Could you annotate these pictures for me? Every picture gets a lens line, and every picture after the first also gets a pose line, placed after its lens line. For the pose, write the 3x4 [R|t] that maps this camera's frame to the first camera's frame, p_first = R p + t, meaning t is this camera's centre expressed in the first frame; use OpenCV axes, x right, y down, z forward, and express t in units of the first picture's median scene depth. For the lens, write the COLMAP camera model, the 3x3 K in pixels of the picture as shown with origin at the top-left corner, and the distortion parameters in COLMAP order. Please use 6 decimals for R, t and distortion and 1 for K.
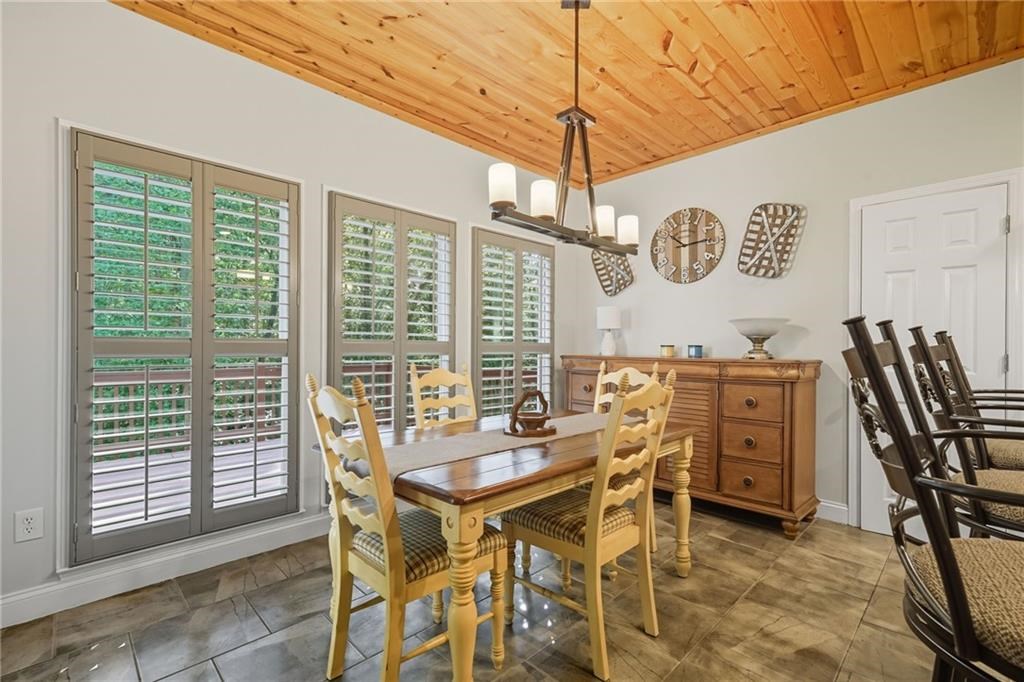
lens RADIAL K [[458.2, 0, 512.2], [0, 458.2, 344.9], [0, 0, 1]] dist [0.003224, 0.000166]
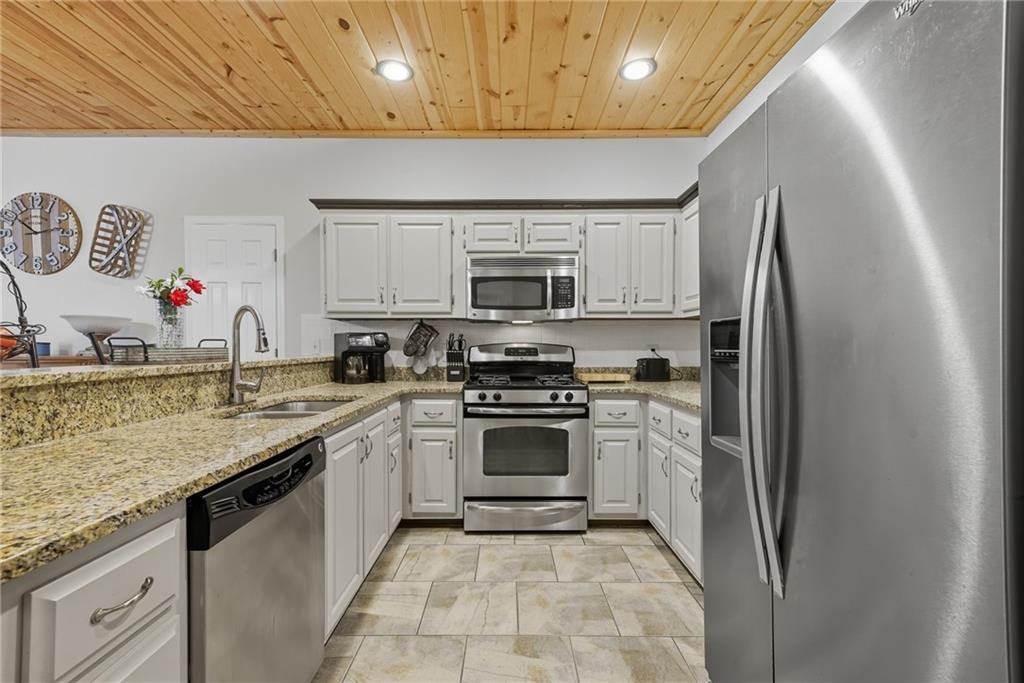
lens RADIAL K [[444.8, 0, 499.7], [0, 444.8, 356.3], [0, 0, 1]] dist [0.004915, 0.000585]
pose [[0.701636, -0.020791, 0.712232, 0.440878], [0.000606, 0.999591, 0.028582, 0.004055], [-0.712535, -0.019623, 0.701362, -0.327035]]
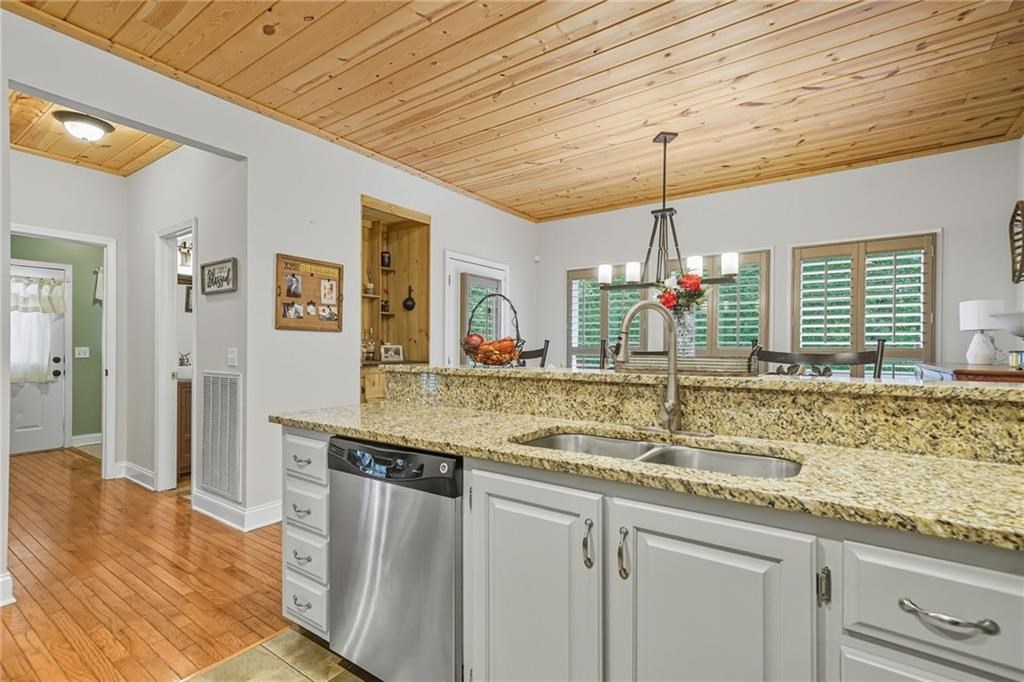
lens RADIAL K [[474.6, 0, 510.0], [0, 474.6, 350.0], [0, 0, 1]] dist [-0.000666, 0.000173]
pose [[0.187804, -0.002415, -0.982203, 1.042537], [-0.001688, 0.999995, -0.002781, 0.004238], [0.982205, 0.002181, 0.187799, 0.082602]]
